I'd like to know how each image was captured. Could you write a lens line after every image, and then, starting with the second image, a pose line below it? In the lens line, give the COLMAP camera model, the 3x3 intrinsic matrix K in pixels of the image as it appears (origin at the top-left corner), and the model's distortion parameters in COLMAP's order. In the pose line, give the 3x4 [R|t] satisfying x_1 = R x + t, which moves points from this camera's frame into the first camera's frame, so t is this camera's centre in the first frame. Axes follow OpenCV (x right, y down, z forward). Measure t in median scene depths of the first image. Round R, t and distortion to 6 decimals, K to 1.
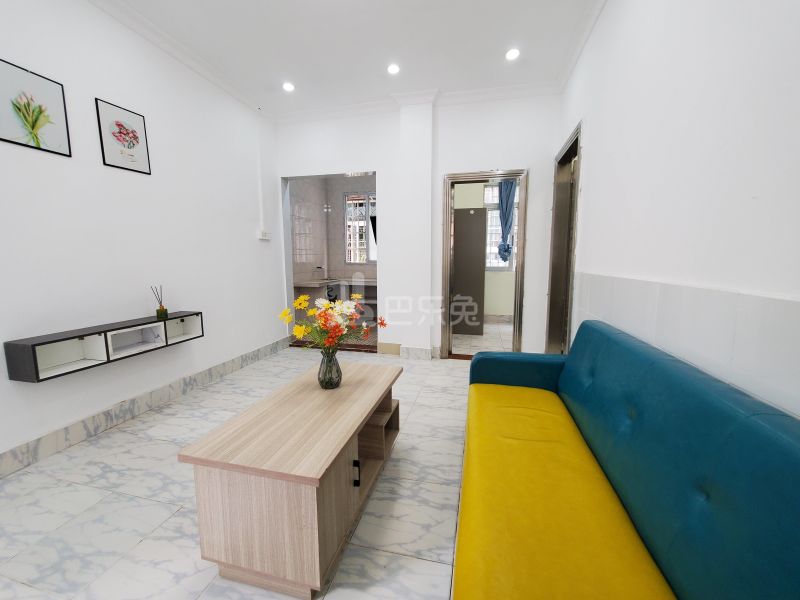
lens RADIAL K [[316.0, 0, 401.4], [0, 316.0, 299.2], [0, 0, 1]] dist [-0.002557, 0.000243]
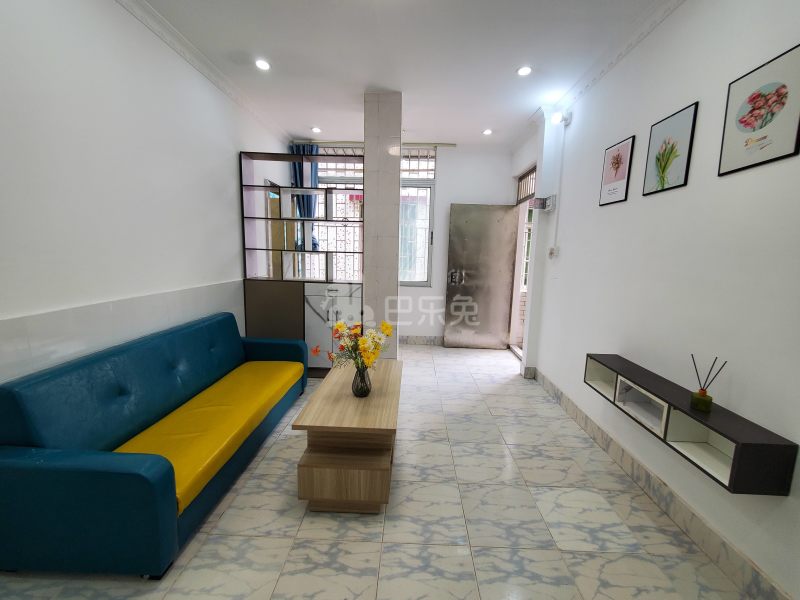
lens RADIAL K [[316.0, 0, 402.1], [0, 316.0, 296.0], [0, 0, 1]] dist [-0.002557, 0.000243]
pose [[-0.976270, 0.005529, -0.216486, -0.098324], [-0.052626, 0.963651, 0.261931, -0.342215], [0.210065, 0.267108, -0.940492, 1.725444]]
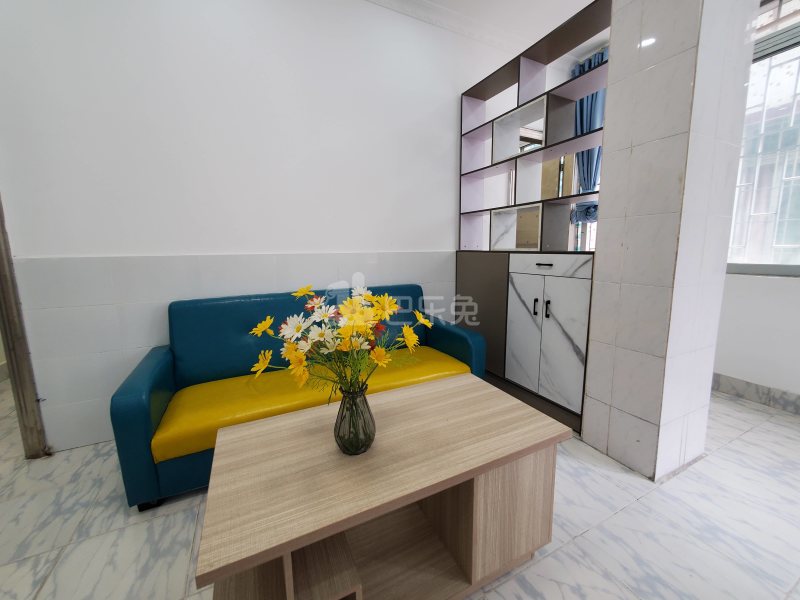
lens RADIAL K [[316.0, 0, 404.3], [0, 316.0, 292.5], [0, 0, 1]] dist [-0.002557, 0.000243]
pose [[-0.650409, -0.097528, 0.753297, -0.574030], [0.109487, 0.969329, 0.220030, -0.094915], [-0.751652, 0.225586, -0.619782, 1.026068]]
